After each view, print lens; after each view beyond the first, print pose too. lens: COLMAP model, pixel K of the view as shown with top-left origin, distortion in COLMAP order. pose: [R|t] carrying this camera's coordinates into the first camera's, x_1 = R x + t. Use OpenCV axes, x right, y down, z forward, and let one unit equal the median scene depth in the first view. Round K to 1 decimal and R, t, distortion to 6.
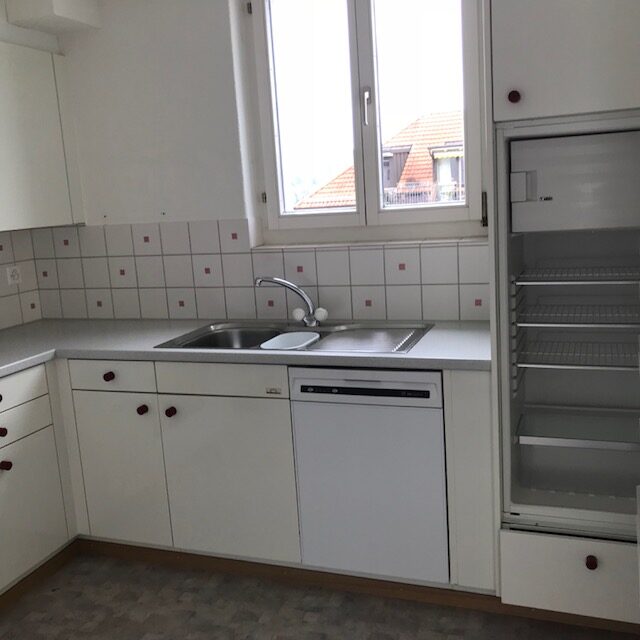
lens RADIAL K [[697.3, 0, 320.4], [0, 697.3, 317.3], [0, 0, 1]] dist [0.101647, -0.160804]
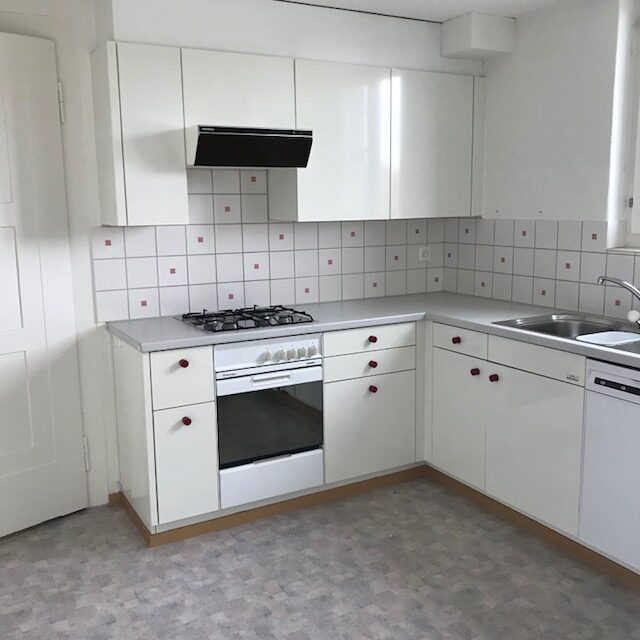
lens RADIAL K [[697.3, 0, 320.4], [0, 697.3, 317.3], [0, 0, 1]] dist [0.101647, -0.160804]
pose [[0.763176, 0.160596, -0.625916, 0.256389], [-0.152608, 0.986019, 0.066917, -0.002044], [0.627912, 0.044451, 0.777014, -0.103470]]
